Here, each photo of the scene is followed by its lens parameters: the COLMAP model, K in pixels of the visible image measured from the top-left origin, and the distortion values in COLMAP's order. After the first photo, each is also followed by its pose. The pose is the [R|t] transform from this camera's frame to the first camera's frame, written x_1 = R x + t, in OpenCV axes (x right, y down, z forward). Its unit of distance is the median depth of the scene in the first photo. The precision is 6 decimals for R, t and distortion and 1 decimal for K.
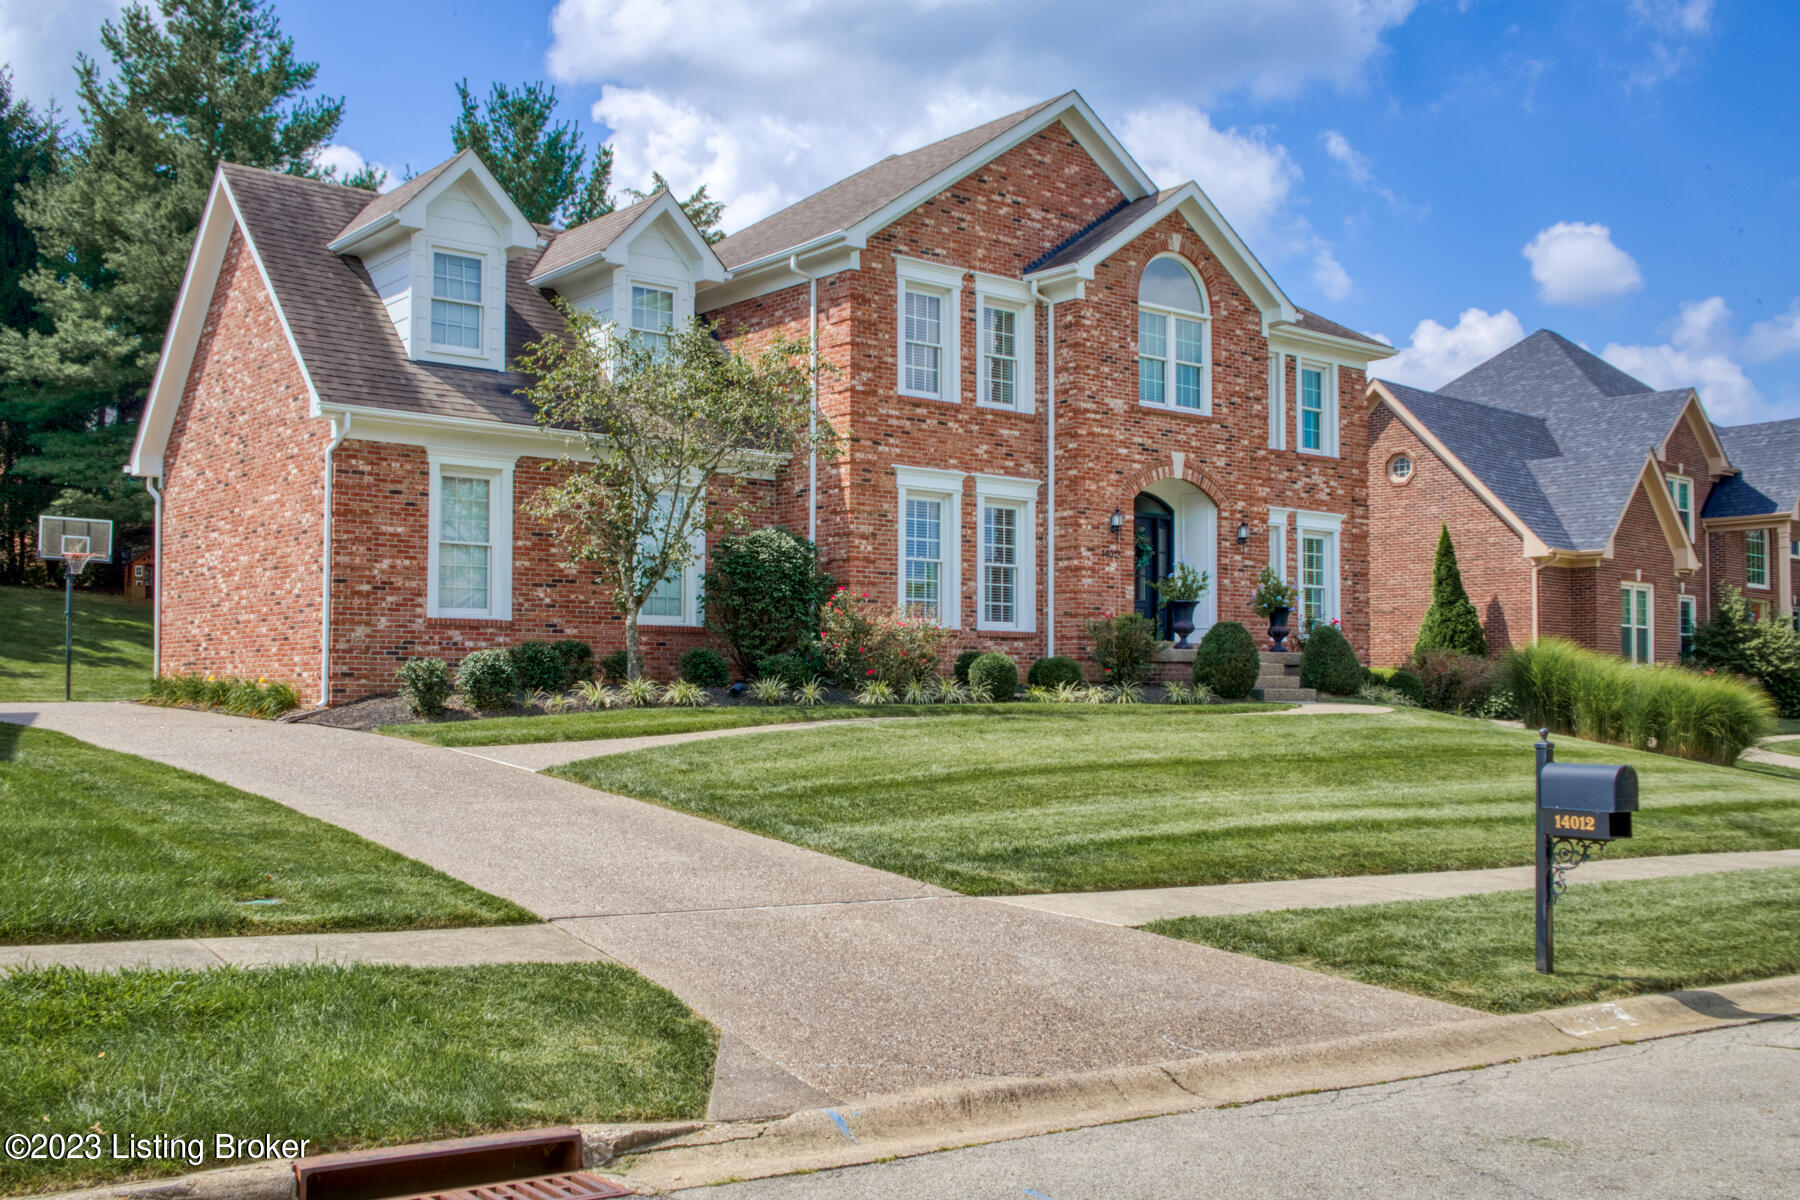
lens RADIAL K [[1730.9, 0, 900.0], [0, 1730.9, 600.0], [0, 0, 1]] dist [-0.050594, 0.085694]
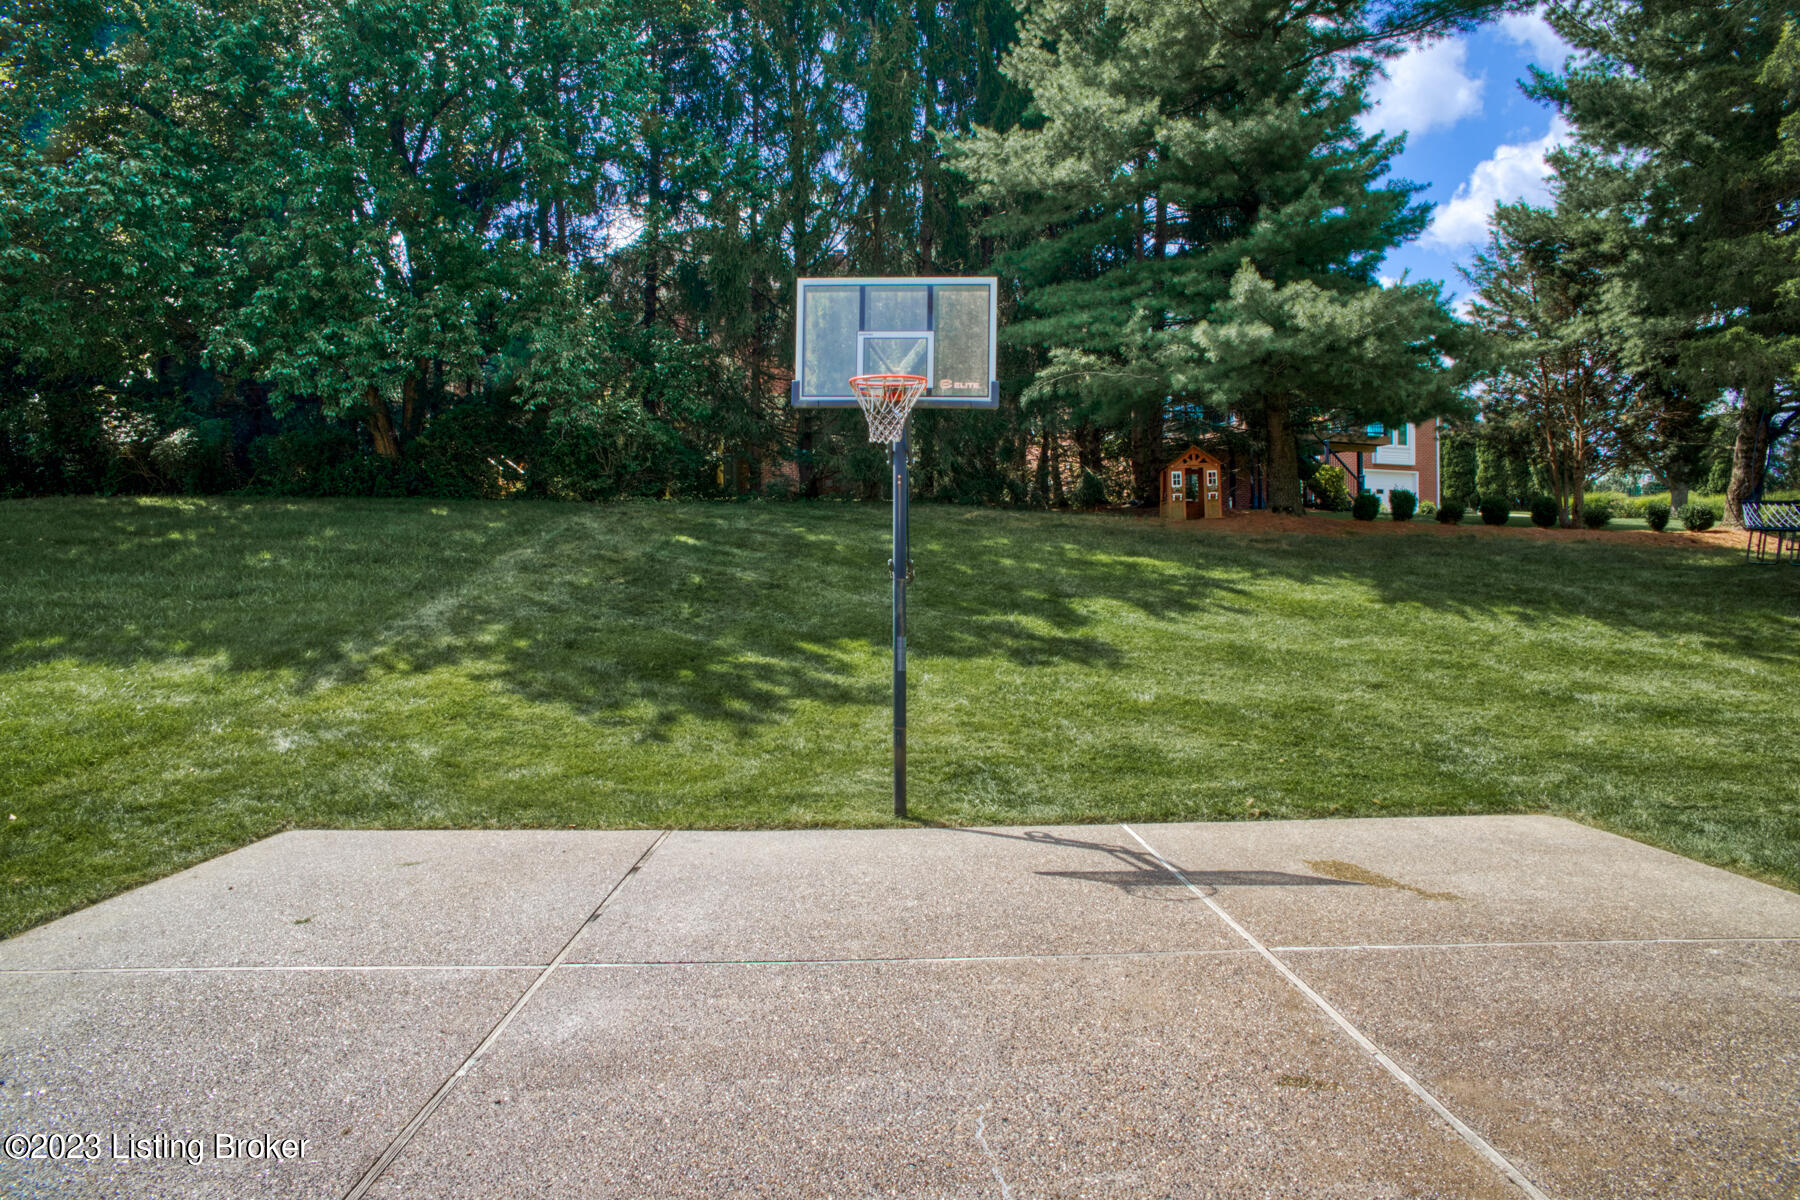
lens RADIAL K [[1241.7, 0, 900.0], [0, 1241.7, 600.0], [0, 0, 1]] dist [-0.112698, 0.094062]
pose [[0.779255, 0.004884, -0.626688, -0.236641], [0.034328, 0.998136, 0.050463, 0.001651], [0.625766, -0.060836, 0.777634, 0.582611]]
